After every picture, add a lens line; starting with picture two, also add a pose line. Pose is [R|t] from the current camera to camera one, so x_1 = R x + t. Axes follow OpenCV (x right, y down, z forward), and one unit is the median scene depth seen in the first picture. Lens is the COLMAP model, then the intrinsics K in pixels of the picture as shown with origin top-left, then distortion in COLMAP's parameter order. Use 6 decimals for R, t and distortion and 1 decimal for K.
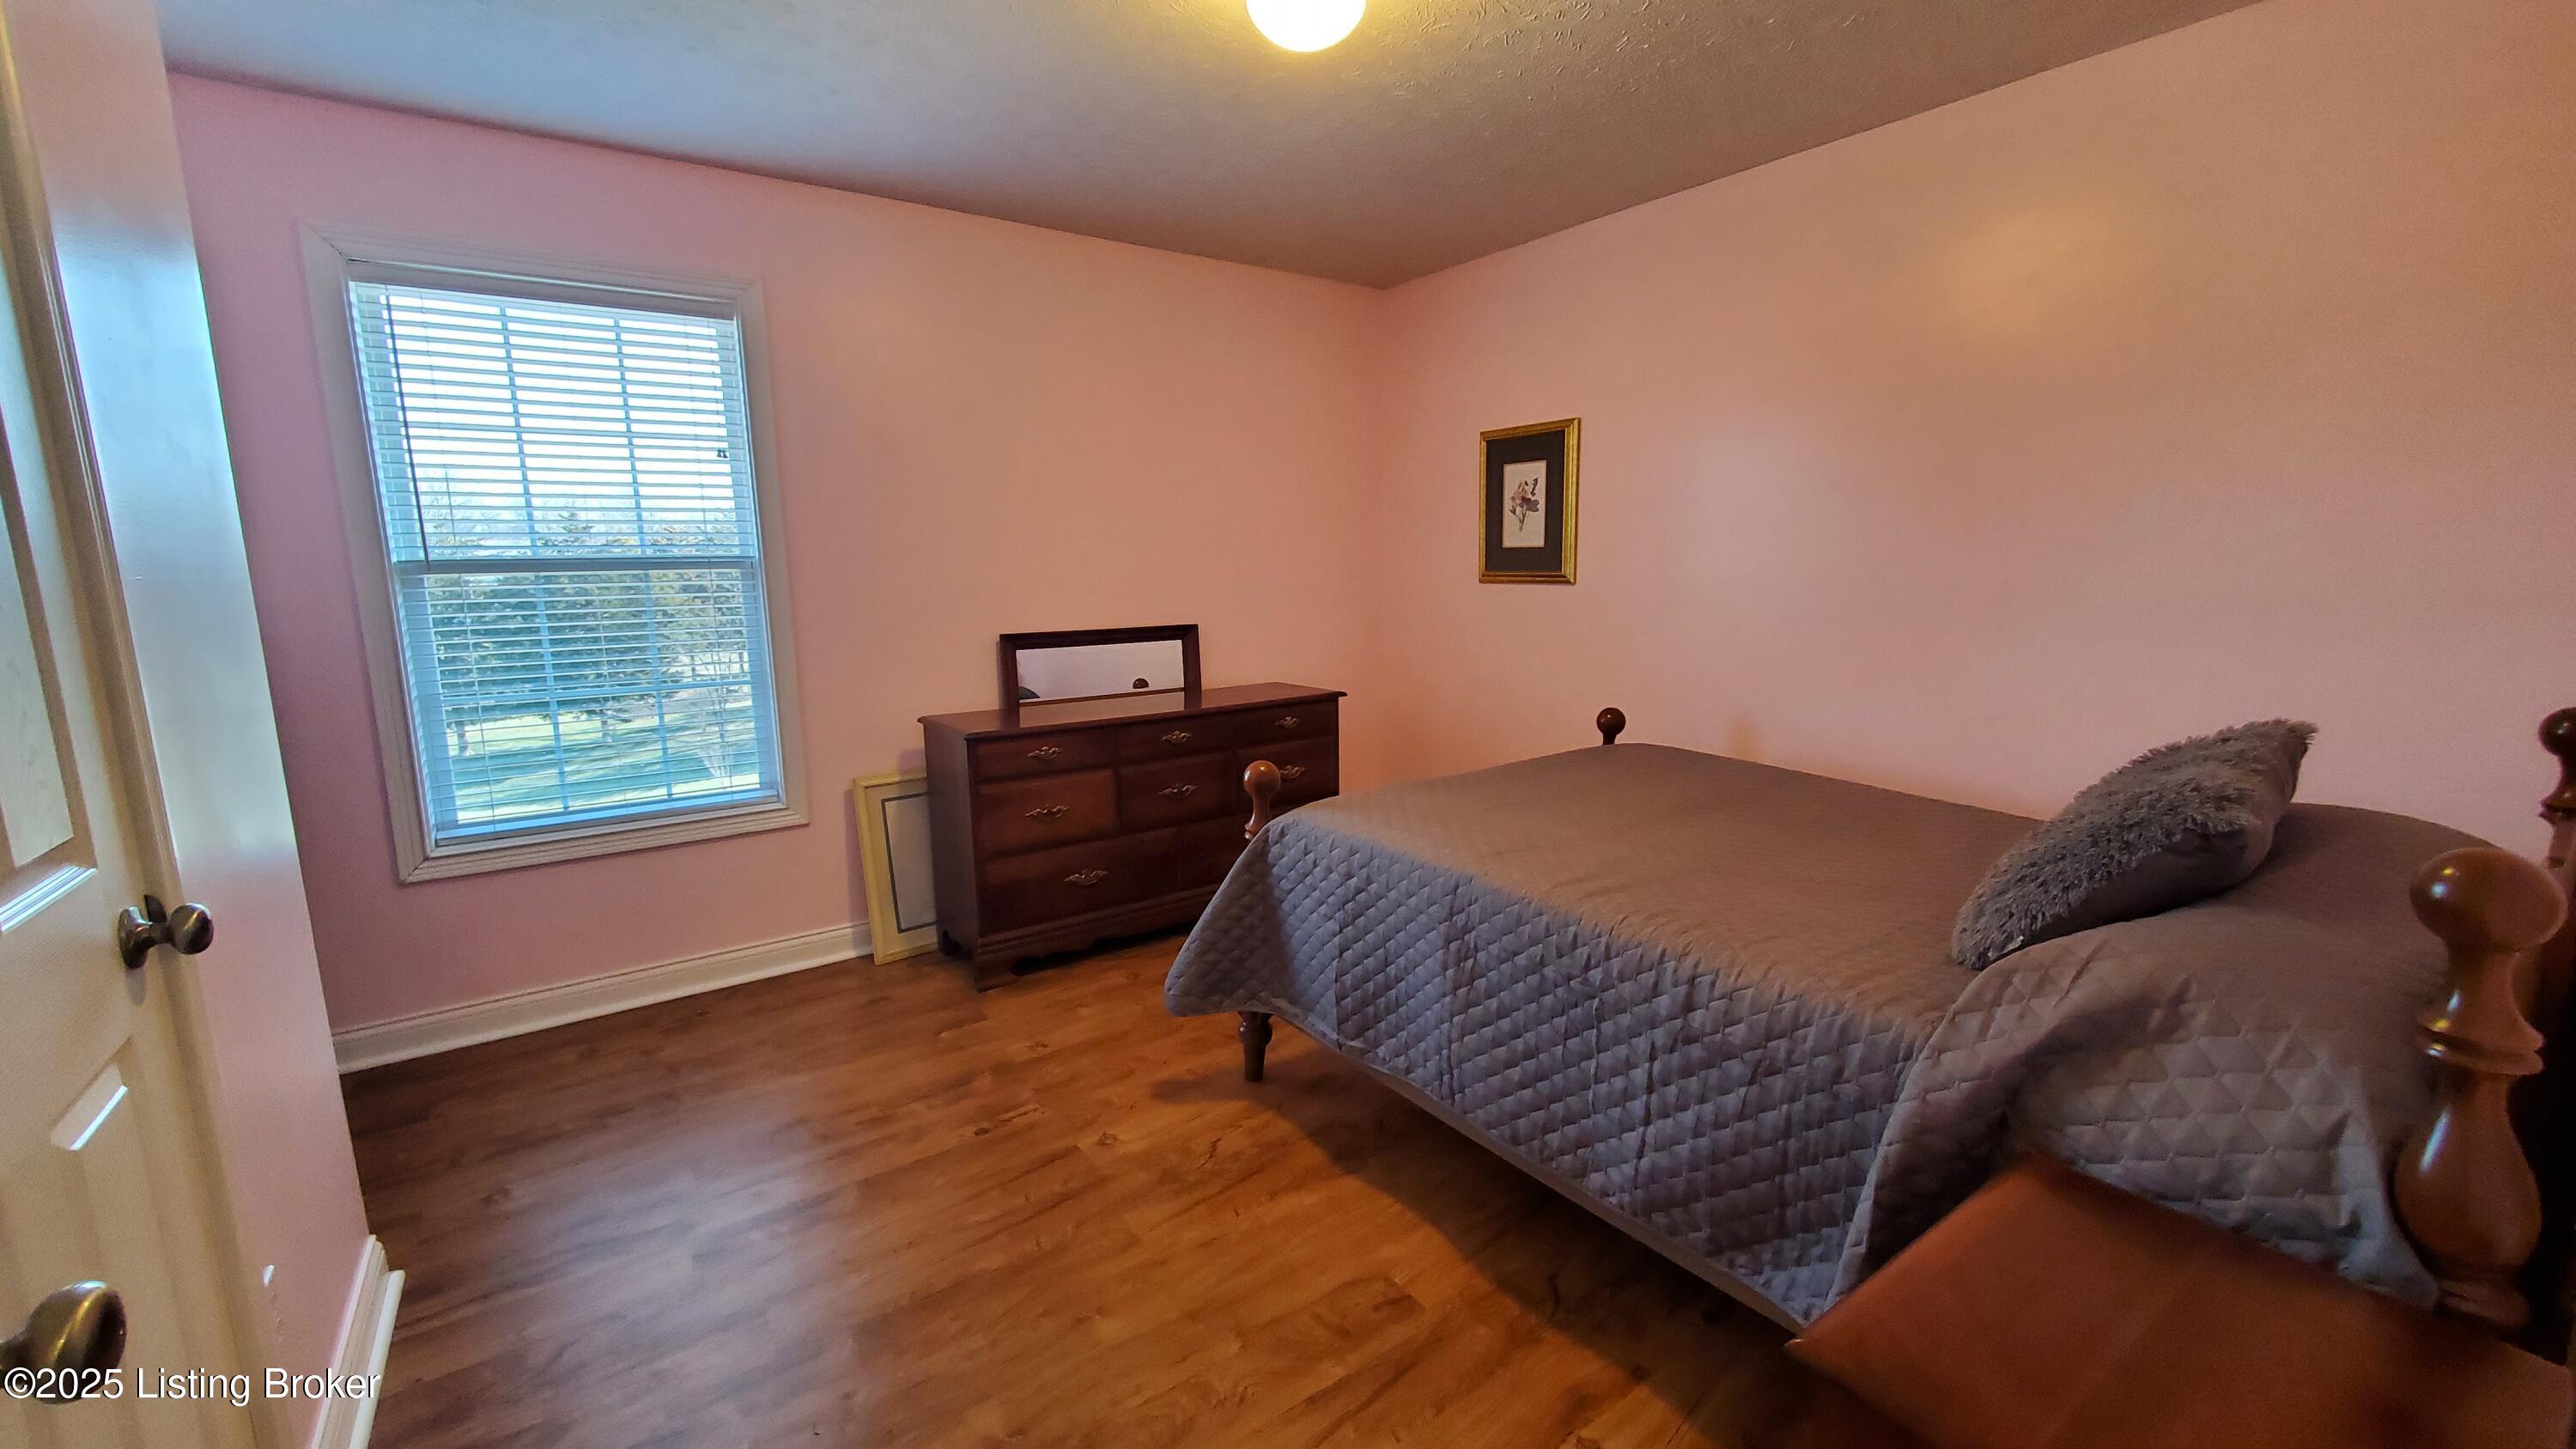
lens RADIAL K [[1022.9, 0, 1305.2], [0, 1022.9, 720.3], [0, 0, 1]] dist [0.000954, -0.000219]
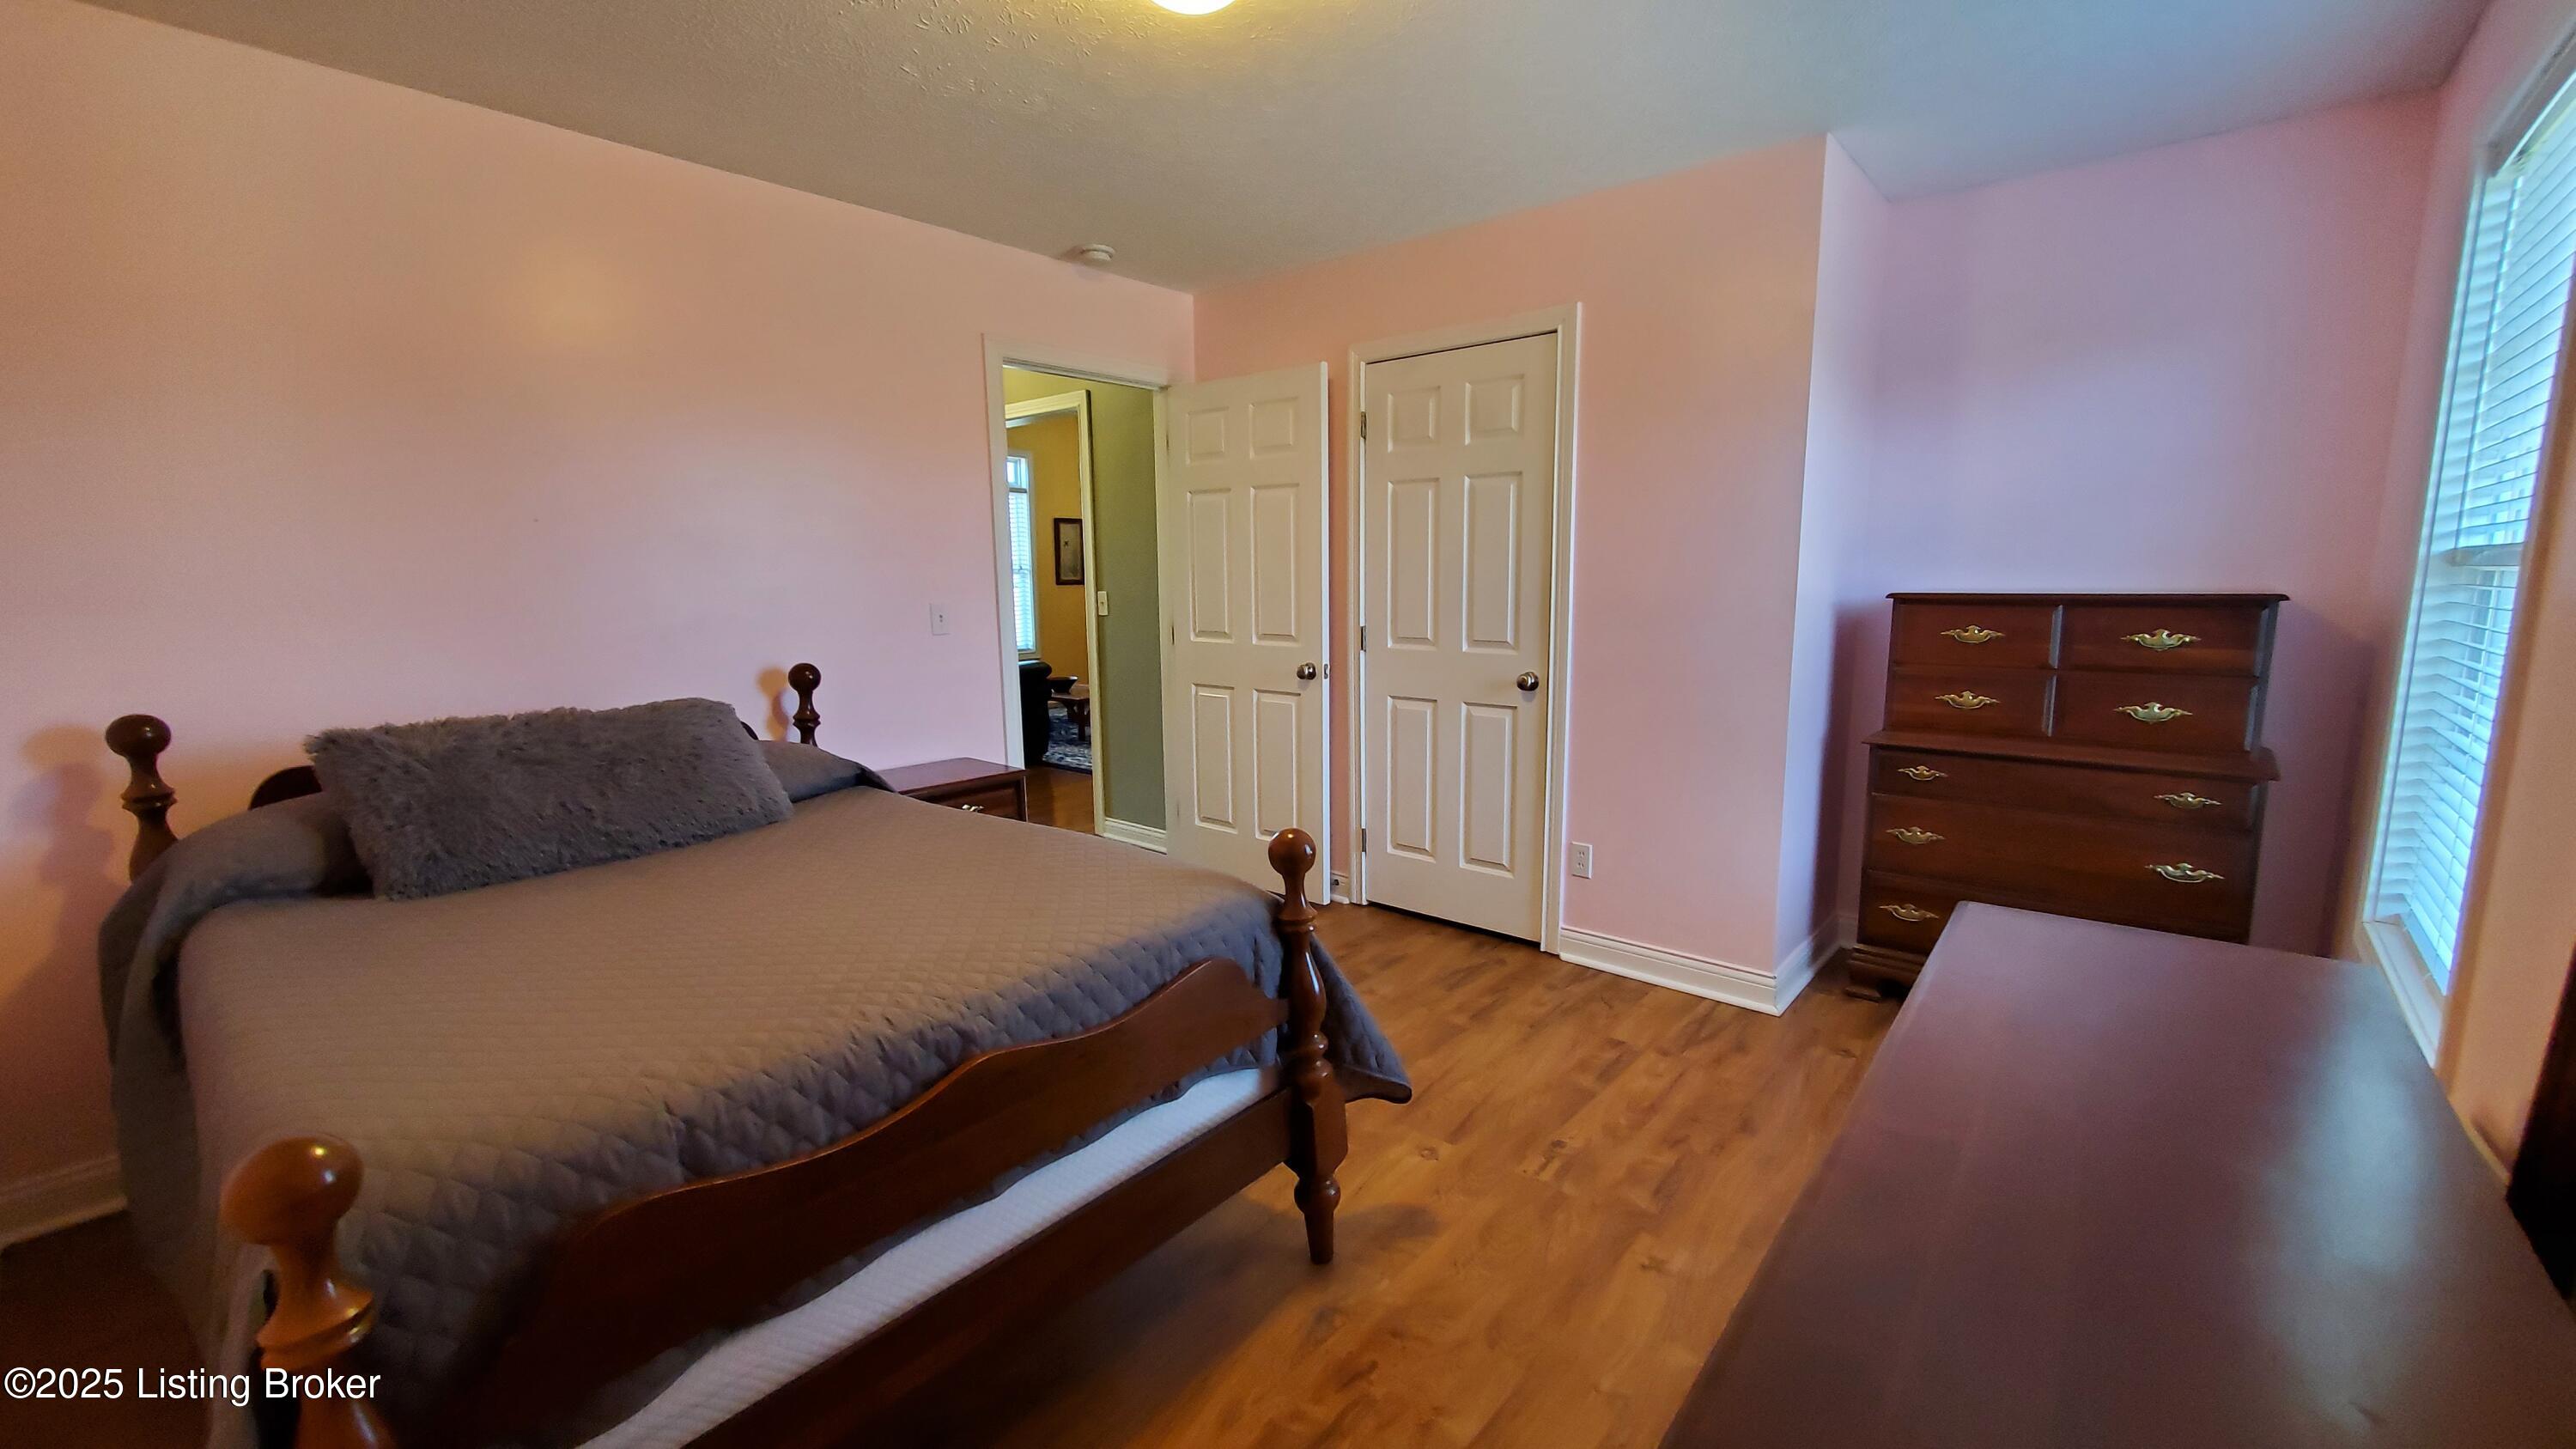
lens RADIAL K [[1022.9, 0, 1305.2], [0, 1022.9, 720.3], [0, 0, 1]] dist [0.000954, -0.000219]
pose [[-0.972069, 0.063772, -0.225866, 0.117110], [-0.004854, 0.956708, 0.291009, -0.271816], [0.234646, 0.283978, -0.929676, 1.715098]]
